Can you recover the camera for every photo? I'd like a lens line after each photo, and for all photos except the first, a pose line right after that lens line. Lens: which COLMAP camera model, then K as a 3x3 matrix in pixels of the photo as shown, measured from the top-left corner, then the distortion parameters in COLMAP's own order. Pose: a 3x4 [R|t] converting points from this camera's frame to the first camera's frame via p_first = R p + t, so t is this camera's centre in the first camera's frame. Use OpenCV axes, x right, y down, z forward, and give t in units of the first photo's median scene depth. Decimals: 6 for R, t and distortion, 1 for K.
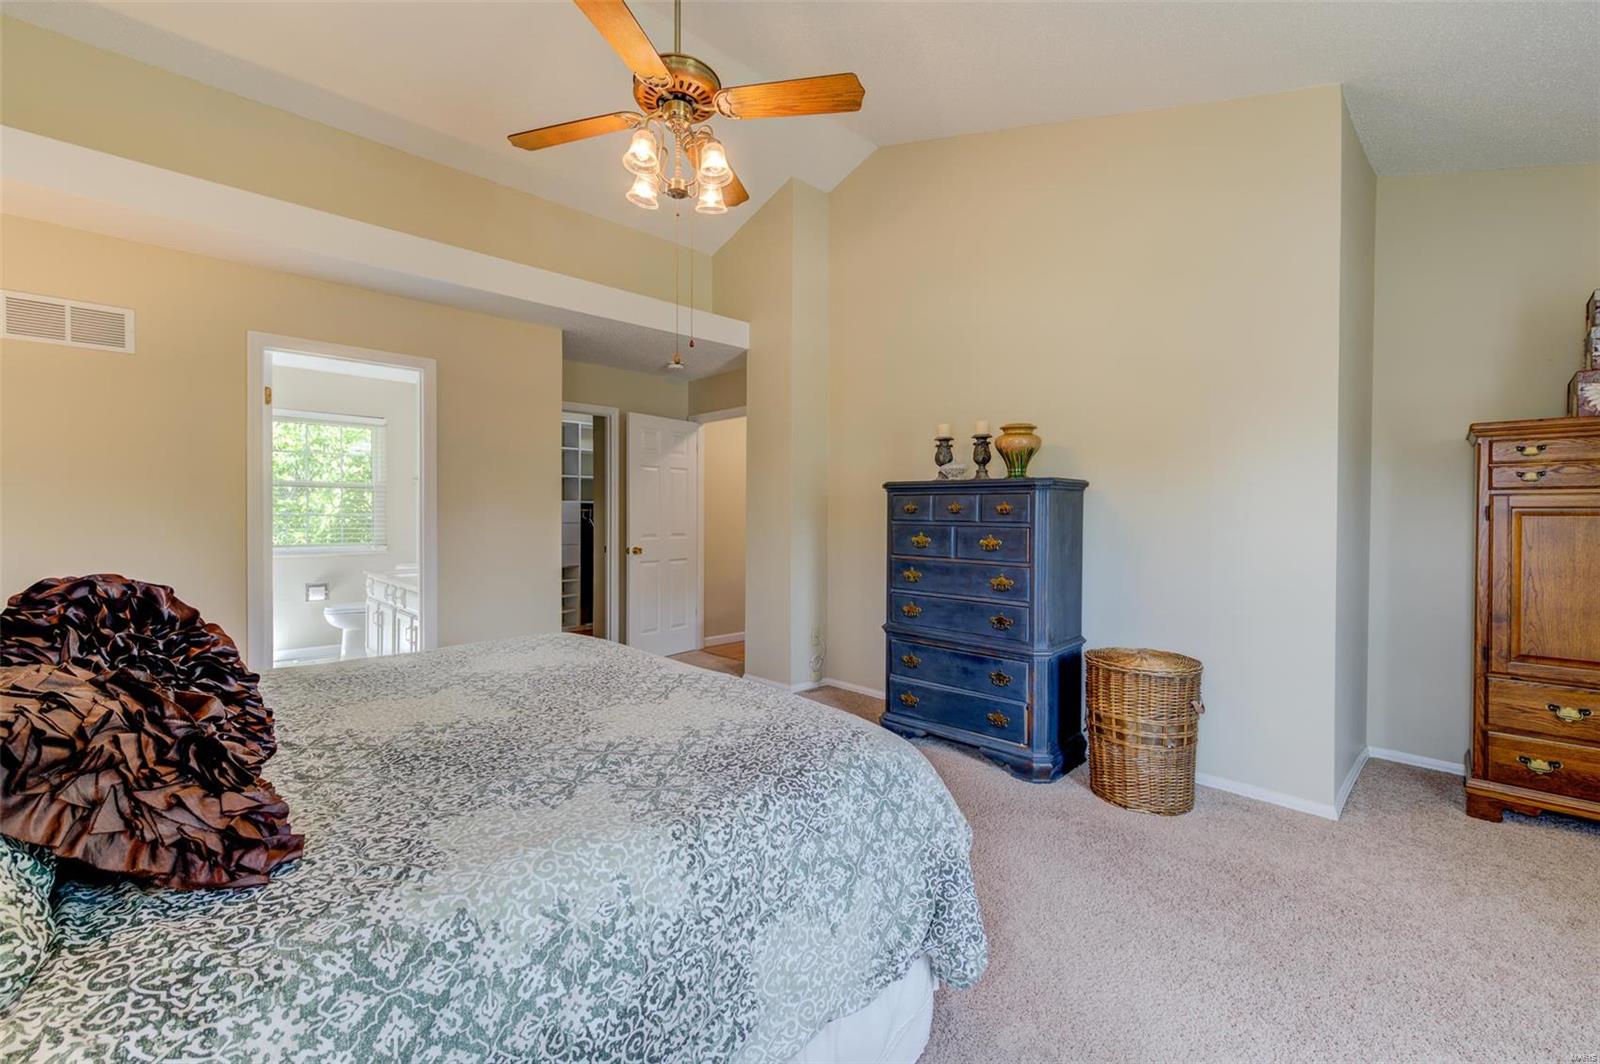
lens RADIAL K [[635.3, 0, 789.2], [0, 635.3, 532.4], [0, 0, 1]] dist [0.002254, 0.000060]
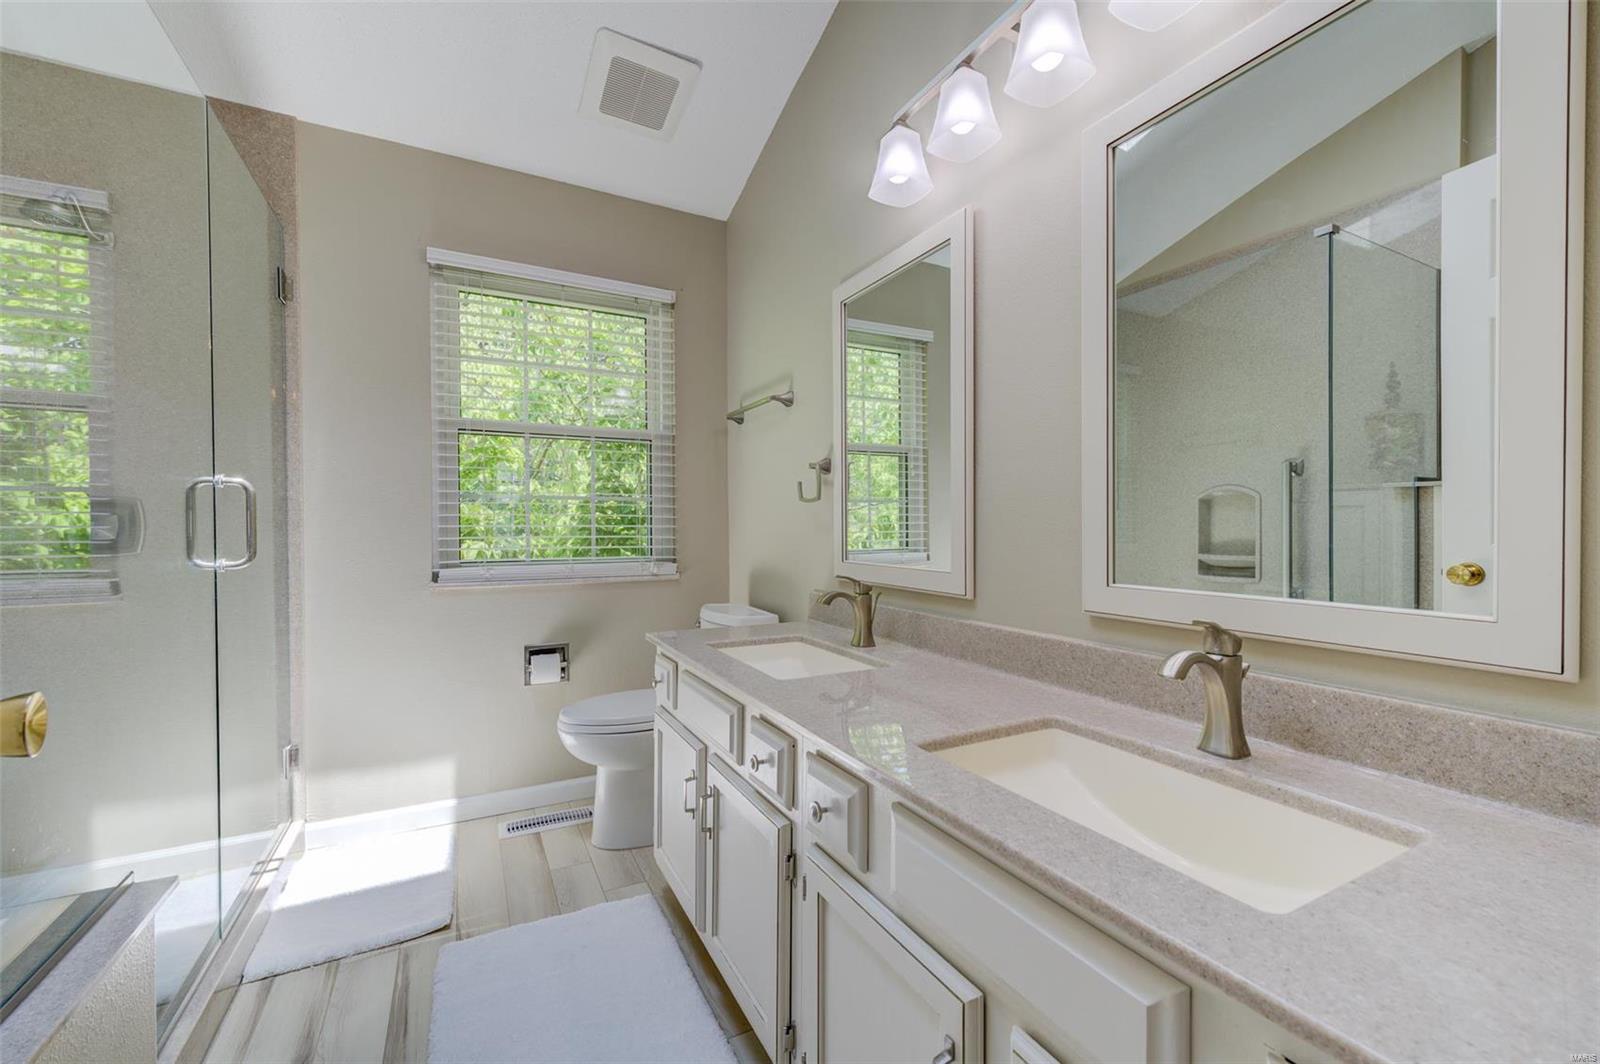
lens RADIAL K [[635.3, 0, 789.2], [0, 635.3, 532.4], [0, 0, 1]] dist [0.002254, 0.000060]
pose [[0.958082, -0.001297, -0.286490, -0.444272], [-0.004260, 0.999815, -0.018775, 0.007170], [0.286461, 0.019208, 0.957899, 0.609907]]
